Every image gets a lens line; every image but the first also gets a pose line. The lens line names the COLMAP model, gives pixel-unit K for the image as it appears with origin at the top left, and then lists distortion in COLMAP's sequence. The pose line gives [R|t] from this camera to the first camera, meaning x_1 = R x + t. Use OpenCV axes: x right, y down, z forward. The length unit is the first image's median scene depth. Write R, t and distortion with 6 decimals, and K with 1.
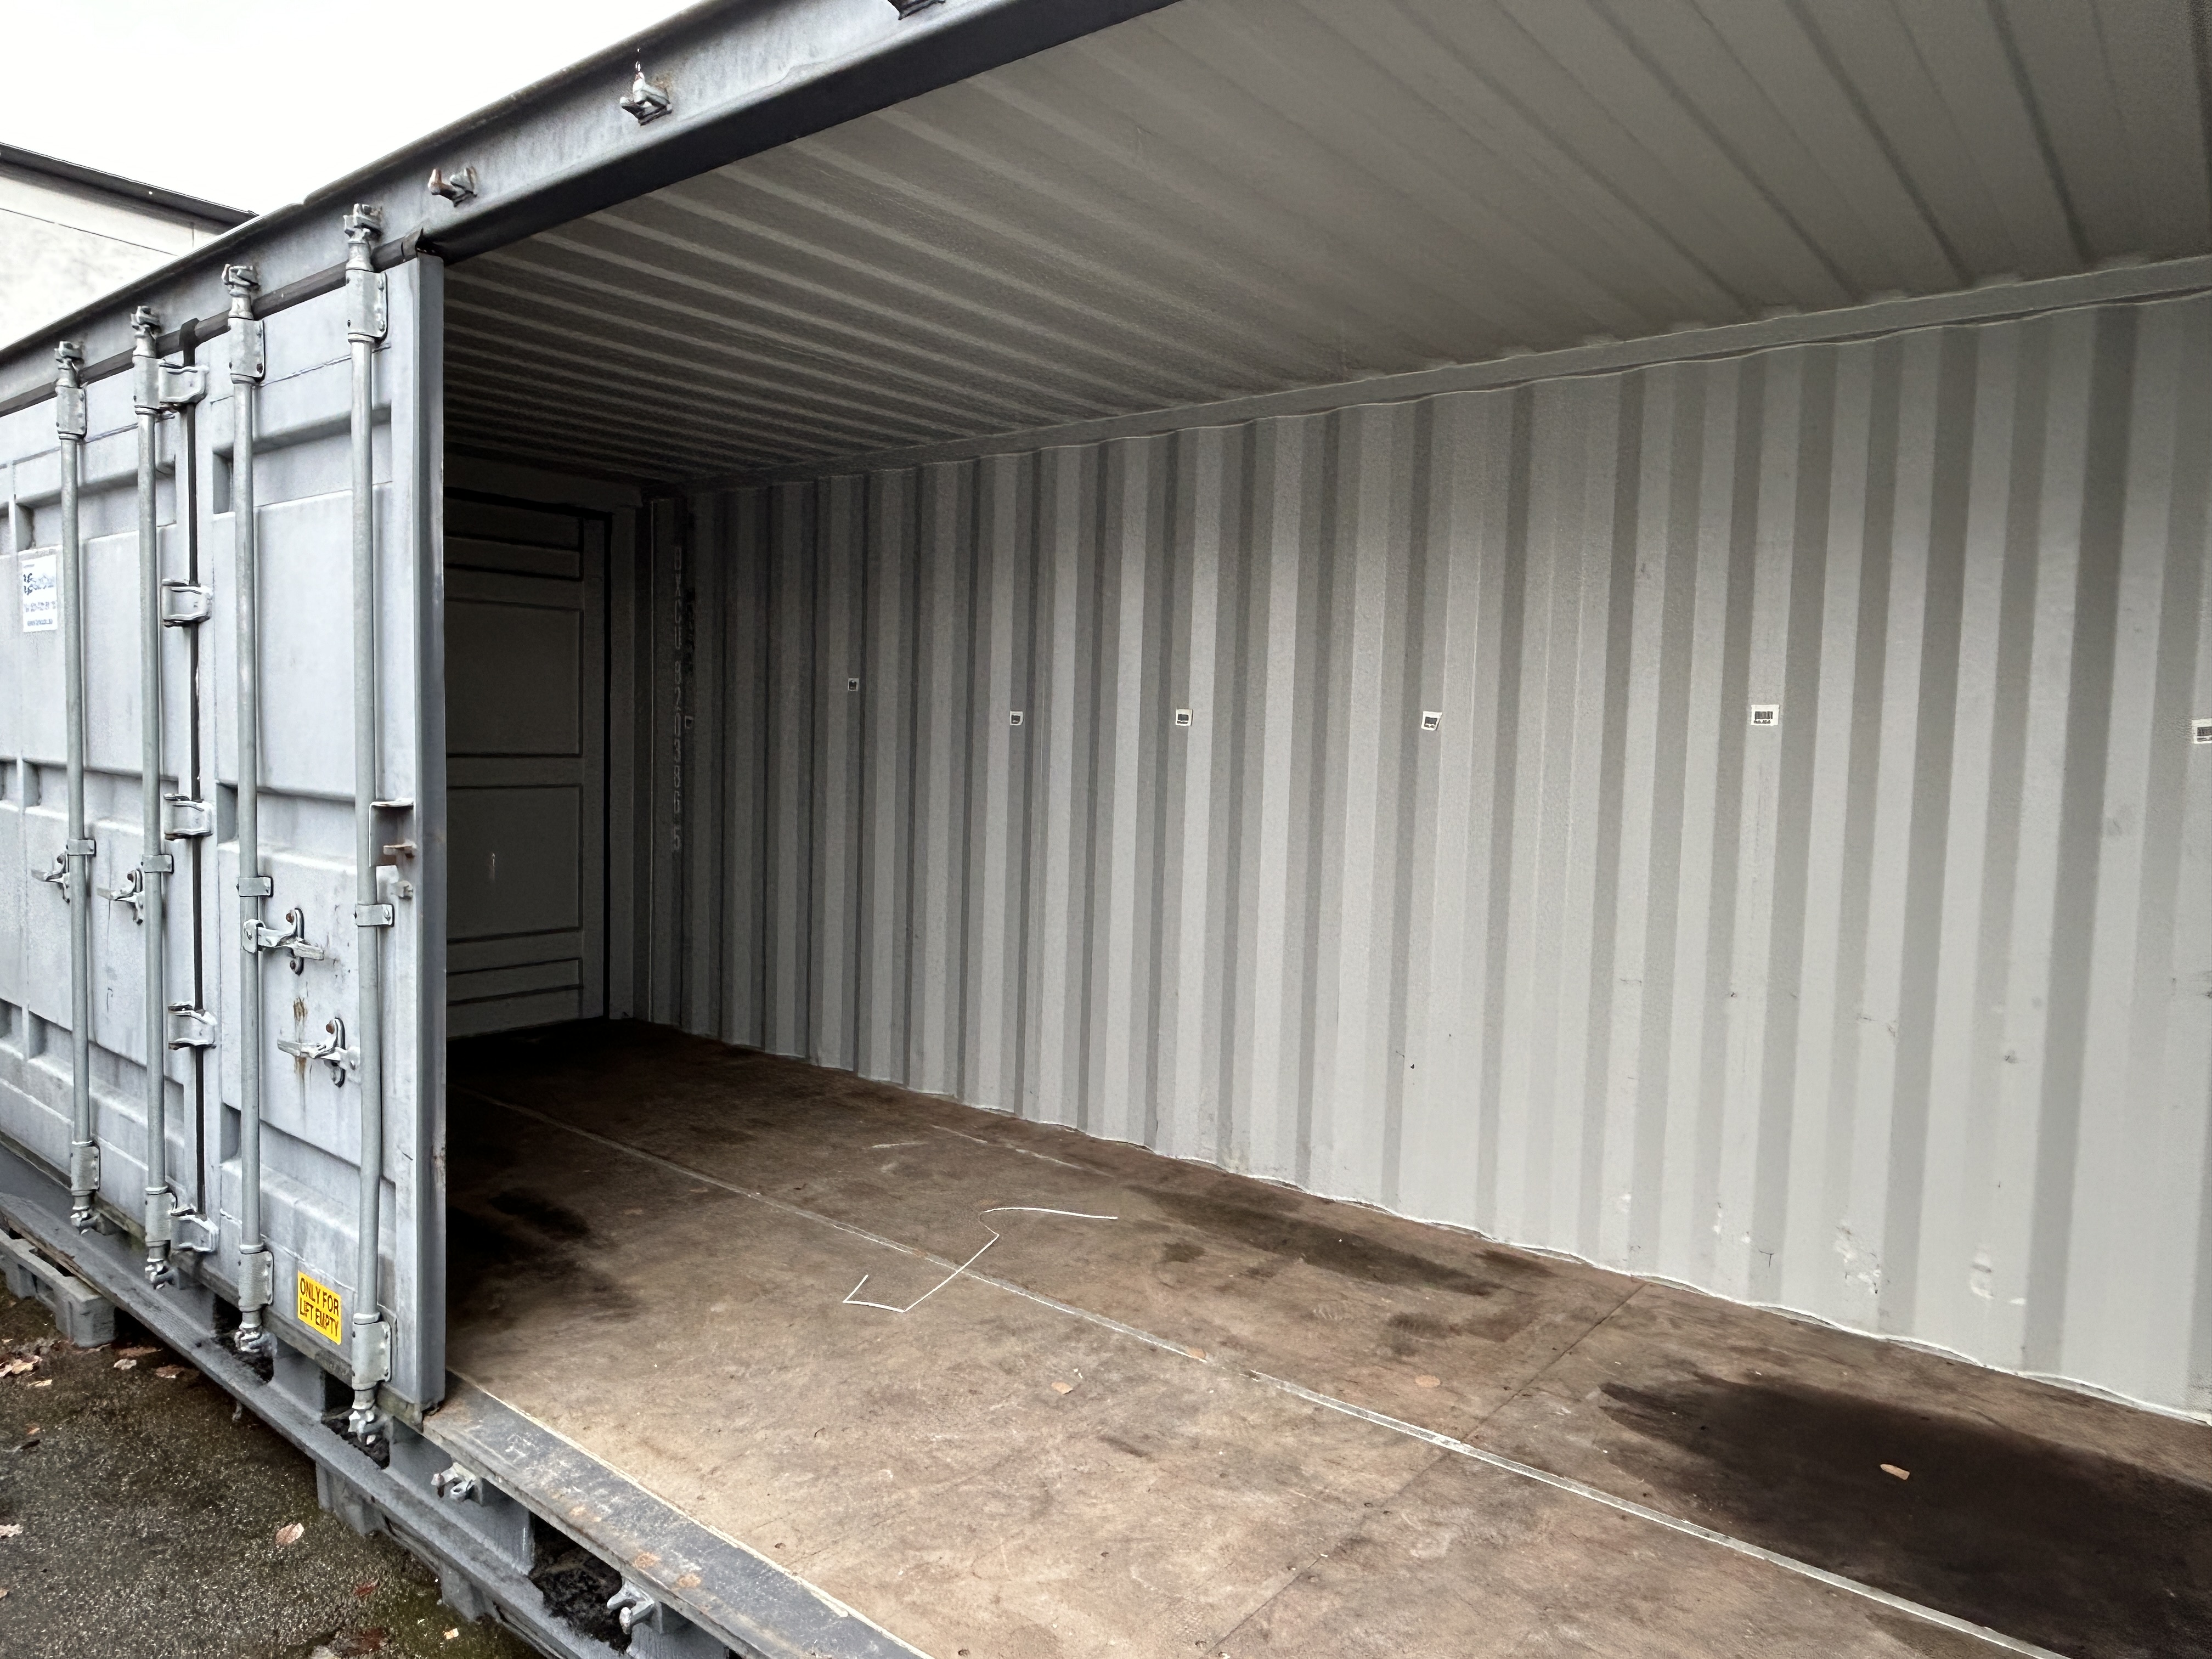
lens RADIAL K [[1450.1, 0, 1096.5], [0, 1450.1, 840.5], [0, 0, 1]] dist [-0.008958, 0.005503]
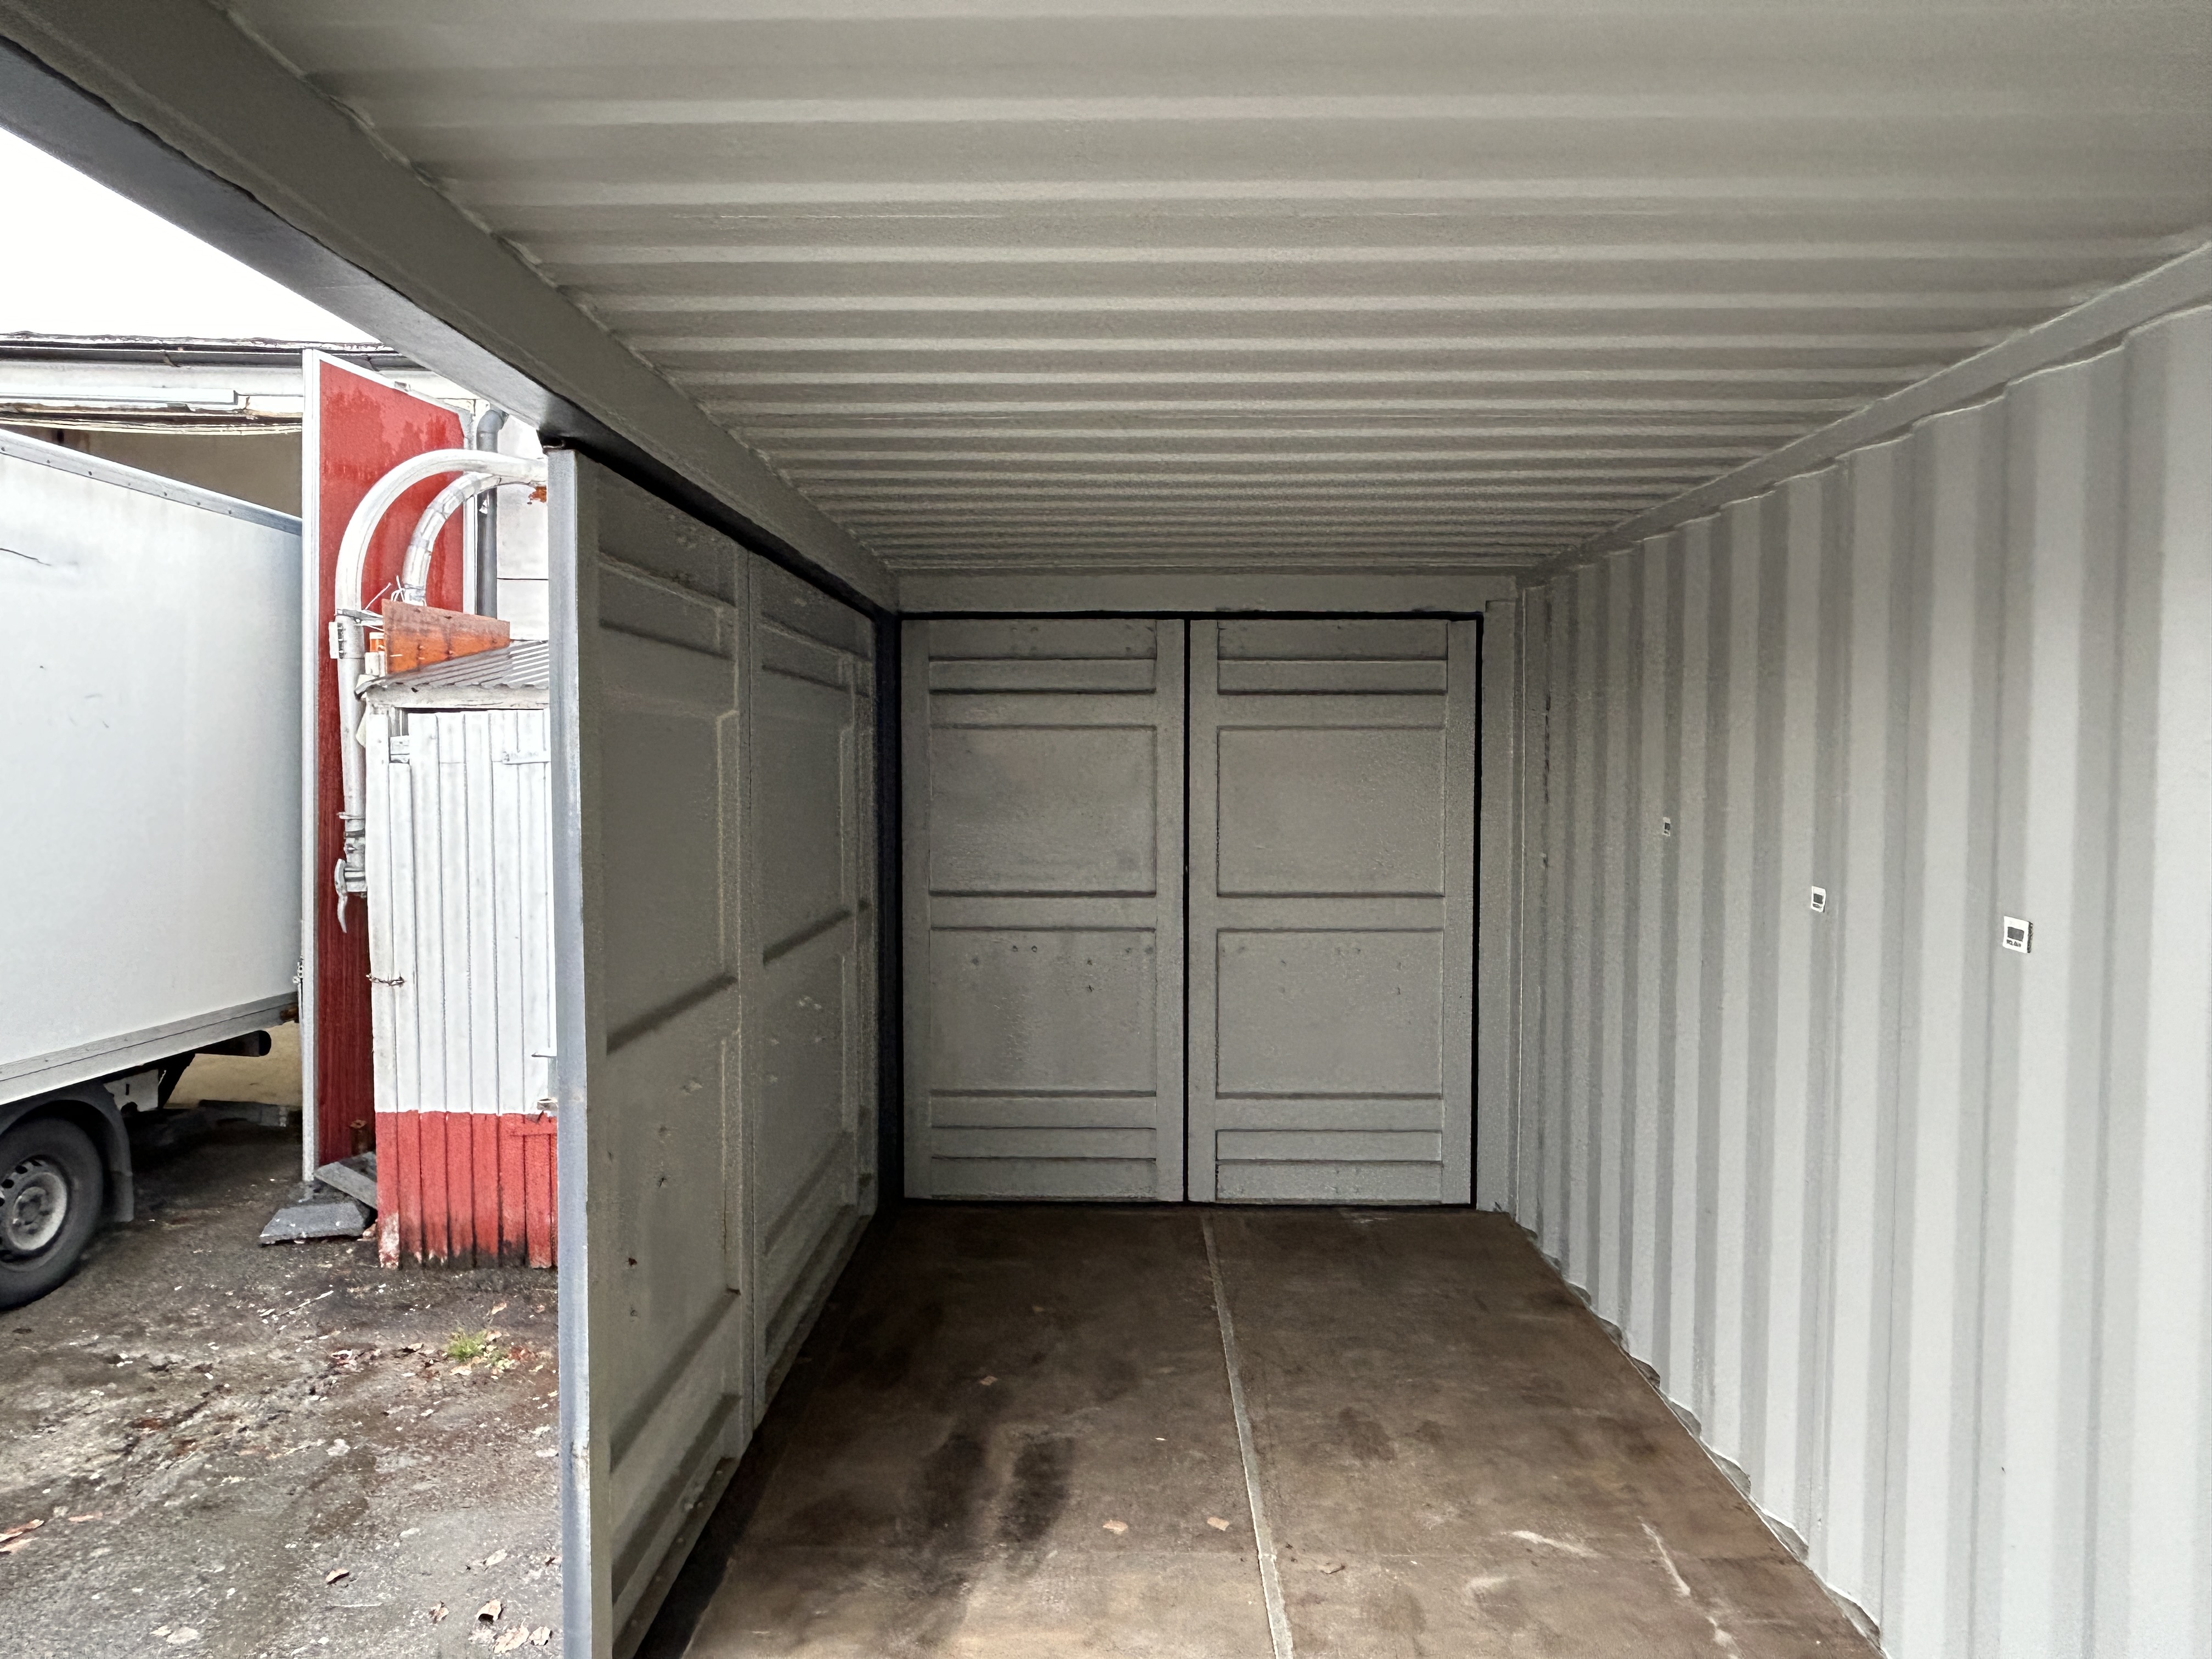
lens RADIAL K [[1450.1, 0, 1098.6], [0, 1450.1, 815.4], [0, 0, 1]] dist [-0.008958, 0.005503]
pose [[0.616077, 0.003212, -0.787680, 0.304115], [-0.045621, 0.998459, -0.031610, -0.110071], [0.786364, 0.055409, 0.615273, 0.487733]]
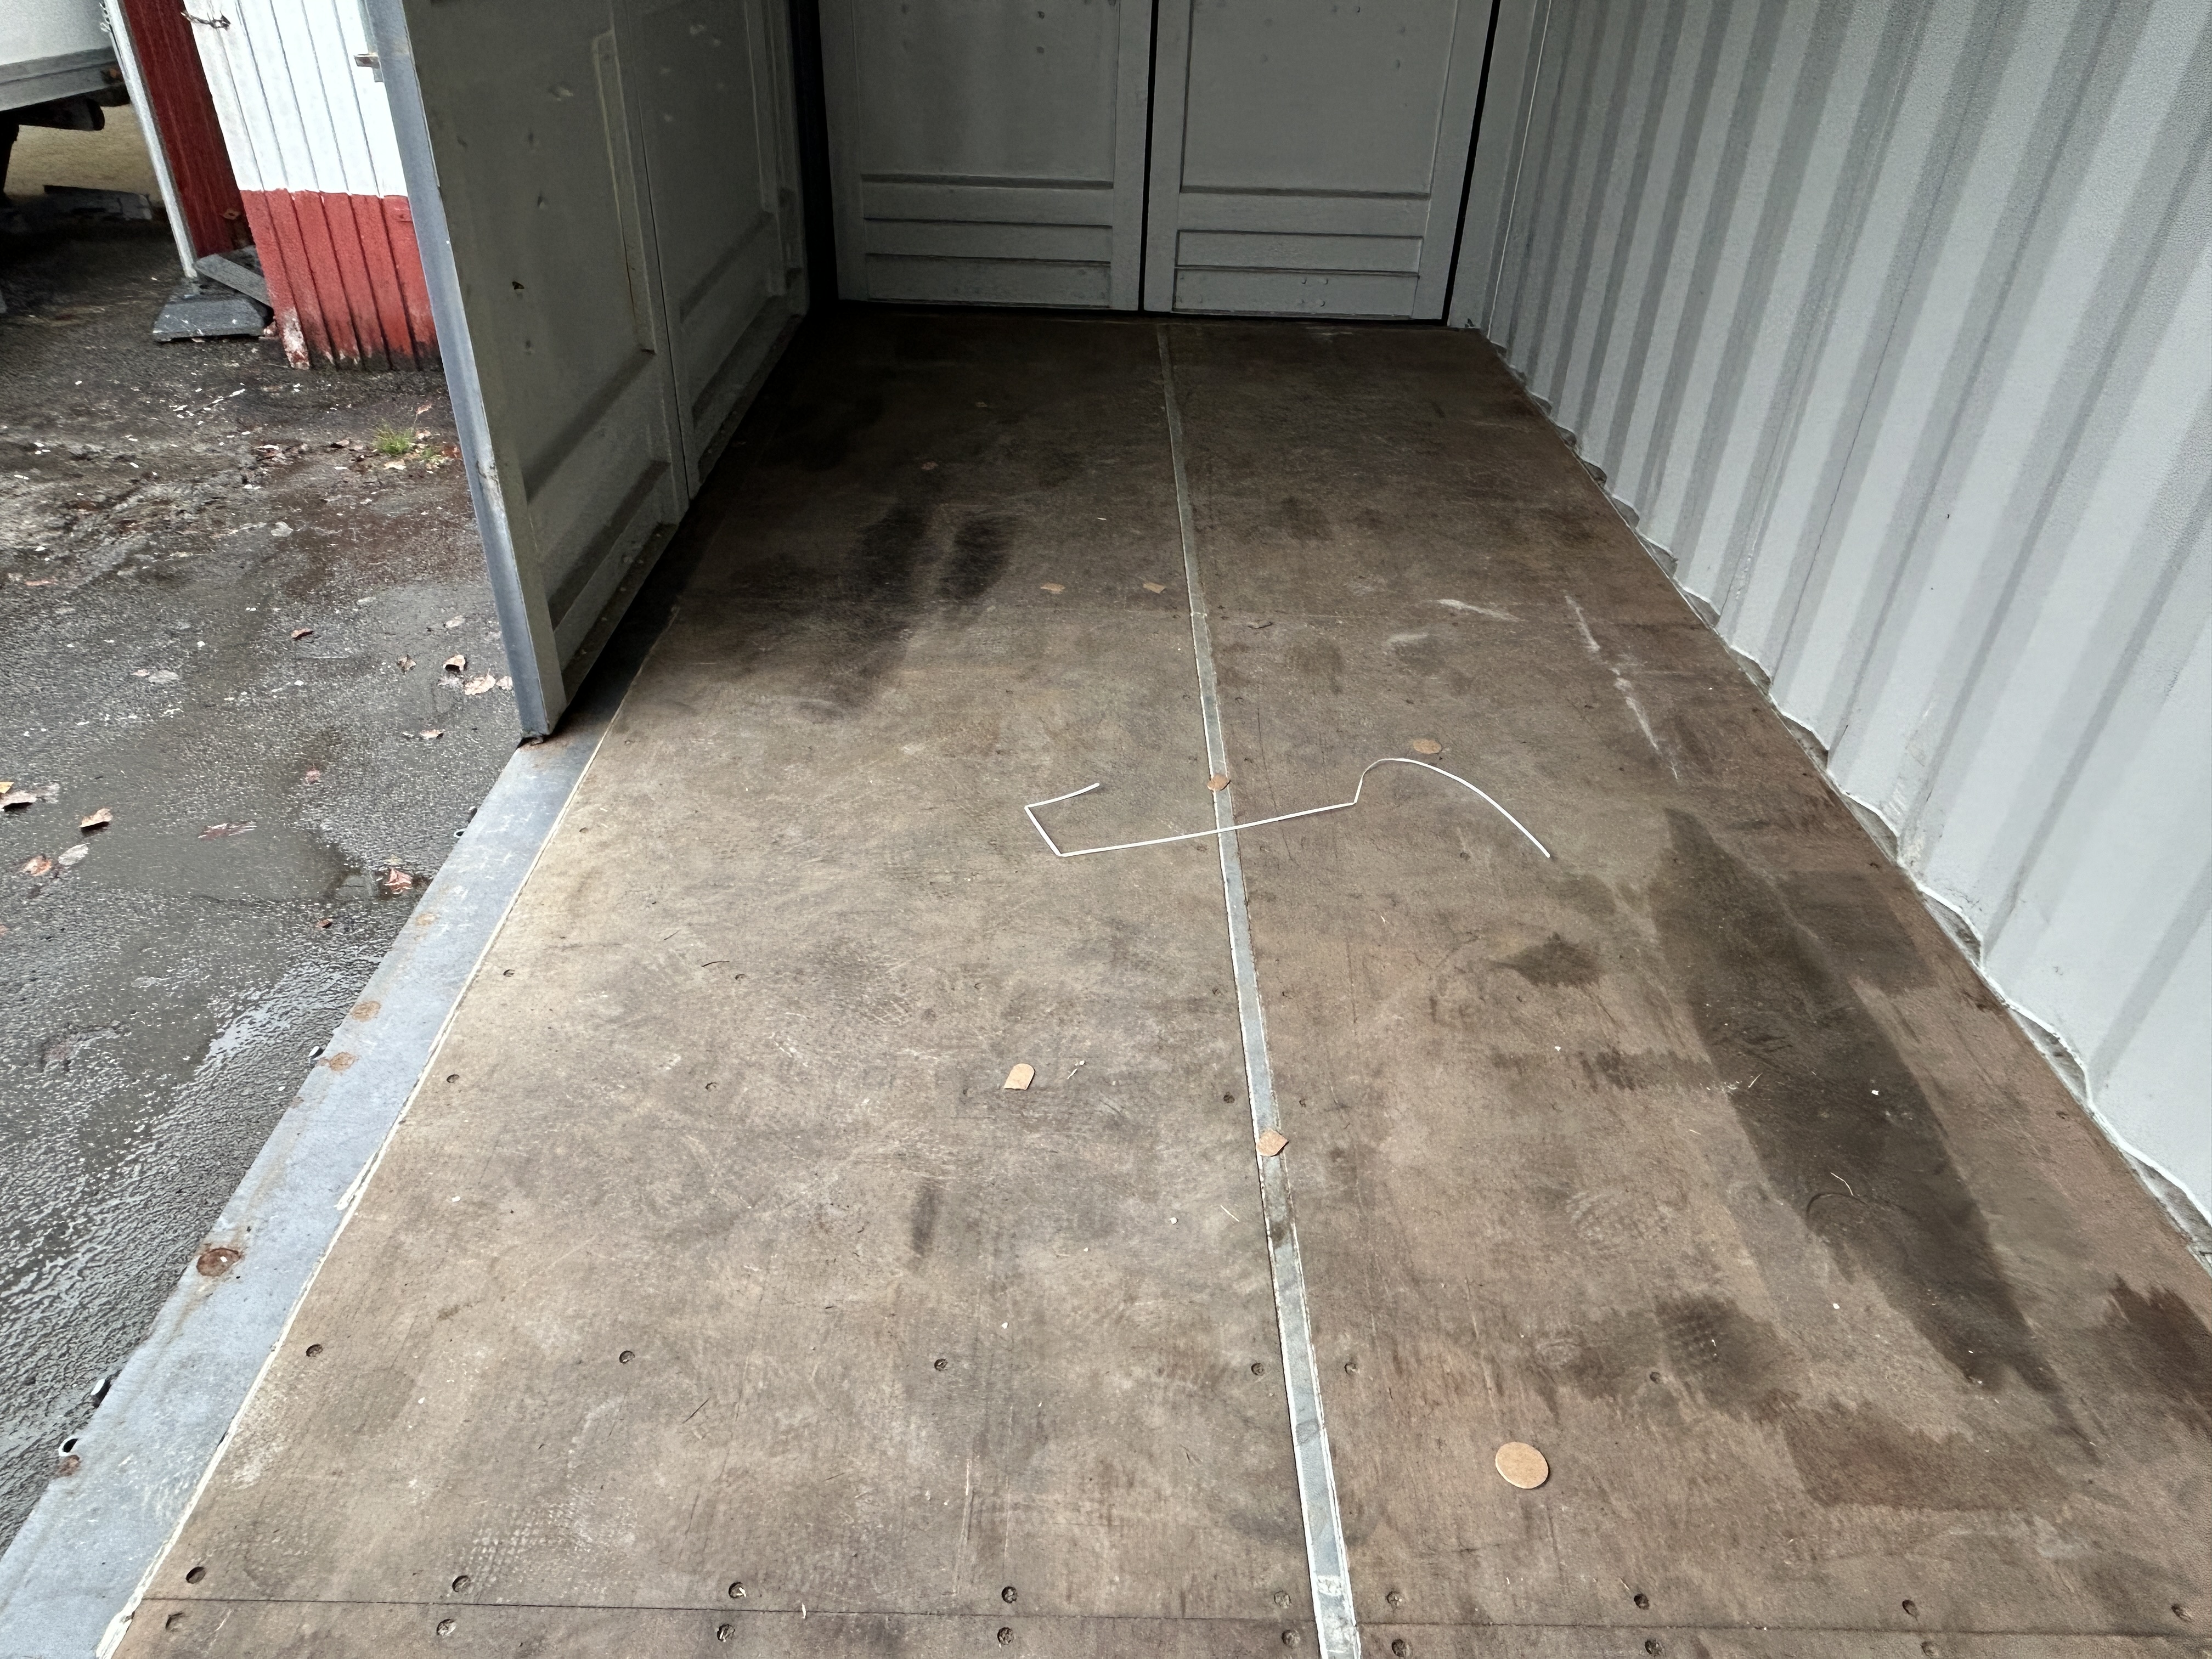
lens RADIAL K [[1450.1, 0, 1093.6], [0, 1450.1, 837.9], [0, 0, 1]] dist [-0.008958, 0.005503]
pose [[0.628429, 0.431731, -0.647059, 0.284310], [-0.072460, 0.860712, 0.503910, -0.034487], [0.774485, -0.269785, 0.572179, 0.522089]]
